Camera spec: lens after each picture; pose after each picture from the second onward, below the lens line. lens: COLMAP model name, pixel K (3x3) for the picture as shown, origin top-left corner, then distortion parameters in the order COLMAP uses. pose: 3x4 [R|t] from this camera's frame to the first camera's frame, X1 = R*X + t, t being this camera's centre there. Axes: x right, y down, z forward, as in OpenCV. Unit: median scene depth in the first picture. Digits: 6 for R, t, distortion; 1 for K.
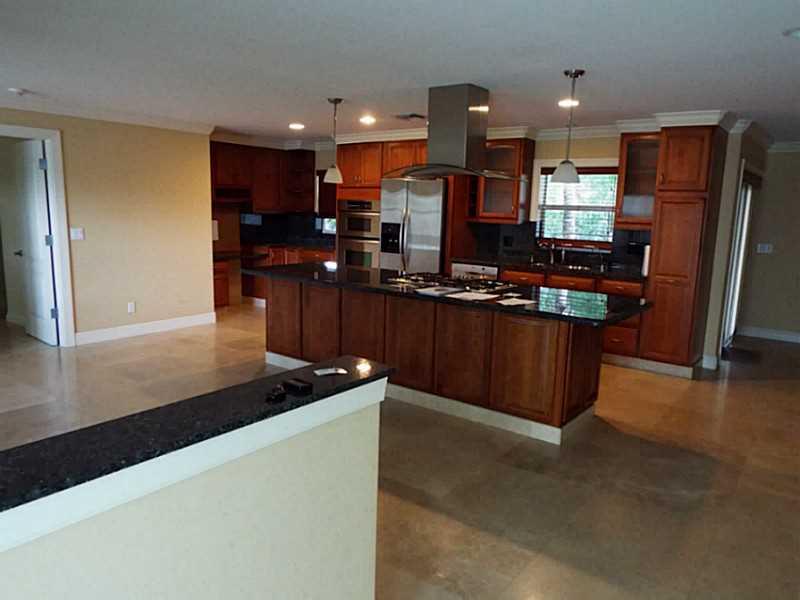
lens RADIAL K [[590.4, 0, 405.6], [0, 590.4, 301.6], [0, 0, 1]] dist [-0.010573, 0.002598]
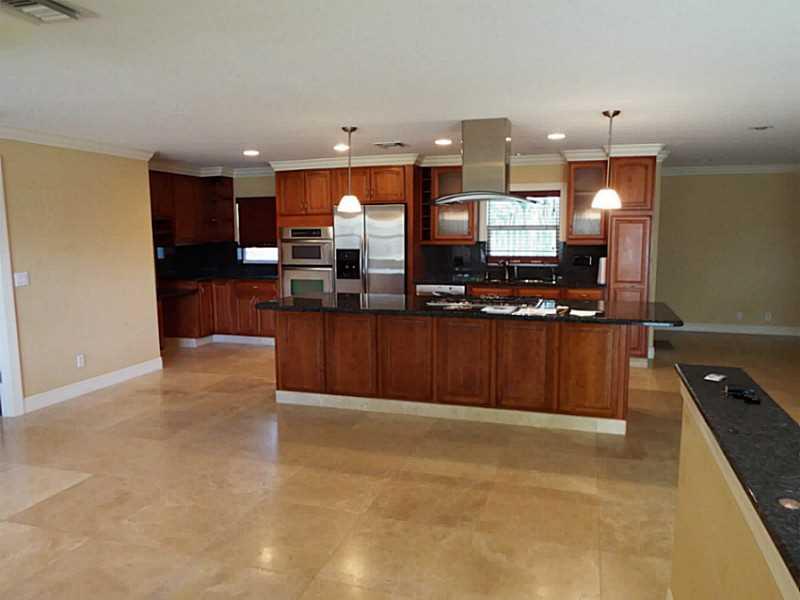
lens RADIAL K [[590.4, 0, 405.6], [0, 590.4, 301.6], [0, 0, 1]] dist [-0.010573, 0.002598]
pose [[0.941722, -0.075944, 0.327707, -0.279112], [0.088026, 0.995871, -0.022172, -0.014490], [-0.324670, 0.049726, 0.944519, 0.029222]]
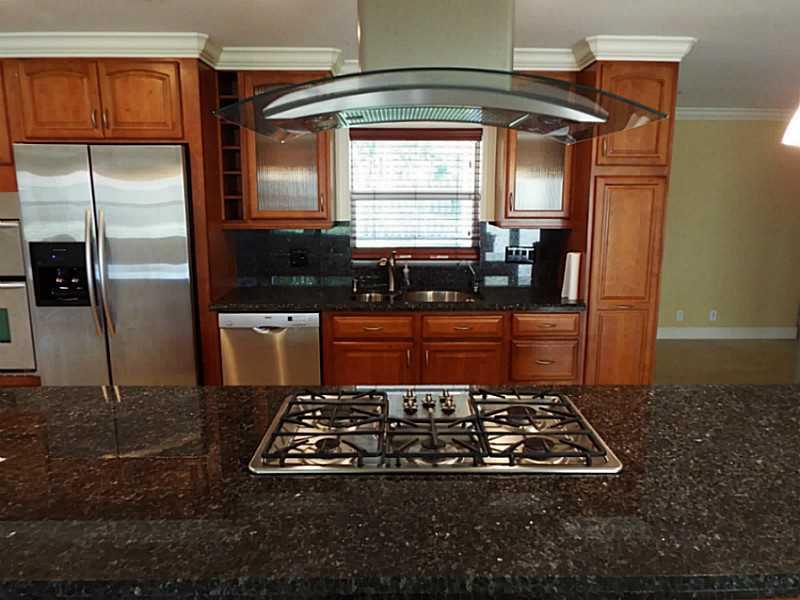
lens RADIAL K [[619.9, 0, 411.4], [0, 619.9, 304.2], [0, 0, 1]] dist [0.007145, 0.004406]
pose [[0.786980, -0.140954, 0.600662, -0.108800], [0.122885, 0.989858, 0.071281, -0.090275], [-0.604617, 0.017716, 0.796319, 0.473525]]
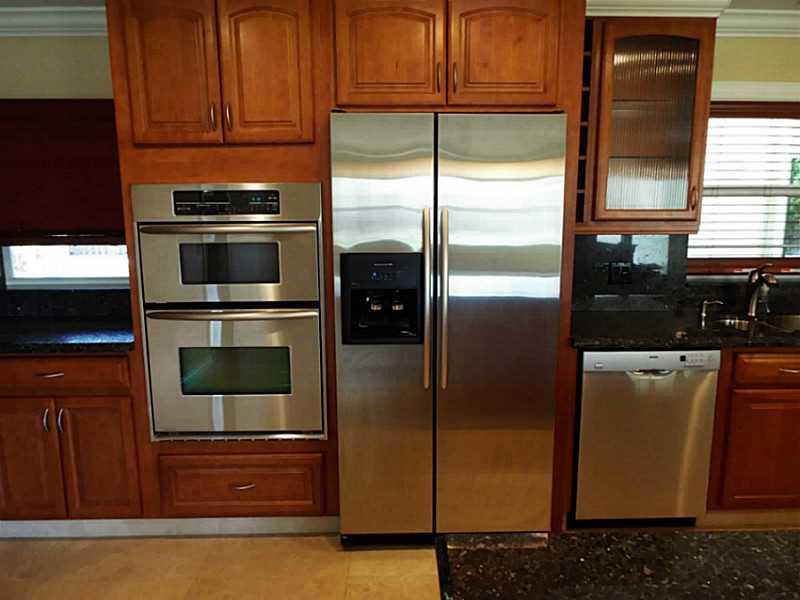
lens RADIAL K [[590.4, 0, 405.6], [0, 590.4, 301.6], [0, 0, 1]] dist [-0.010573, 0.002598]
pose [[0.787596, -0.133323, 0.601595, -0.218824], [0.128629, 0.990376, 0.051084, -0.127451], [-0.602616, 0.037149, 0.797166, 0.771955]]
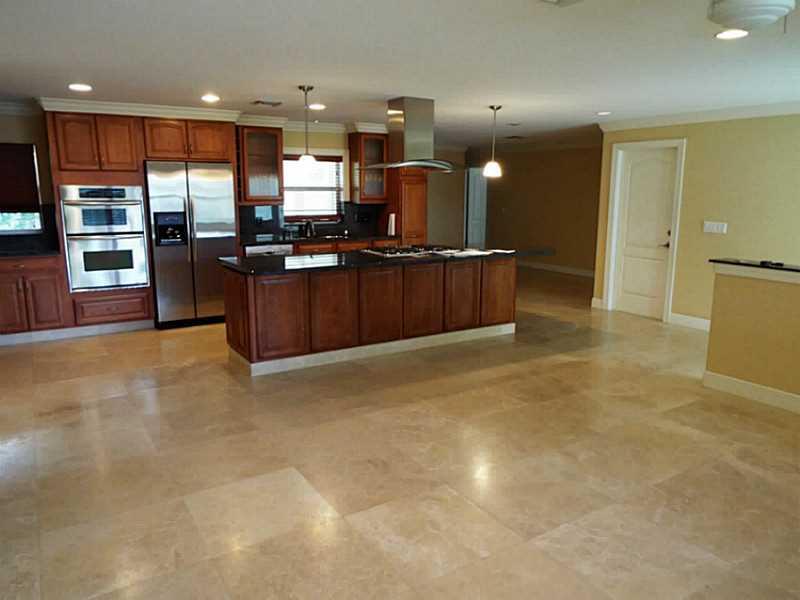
lens RADIAL K [[590.4, 0, 405.6], [0, 590.4, 301.6], [0, 0, 1]] dist [-0.010573, 0.002598]
pose [[0.351212, -0.201823, 0.914285, -0.769209], [0.160679, 0.974997, 0.153502, -0.084187], [-0.922406, 0.092995, 0.374860, 0.369649]]
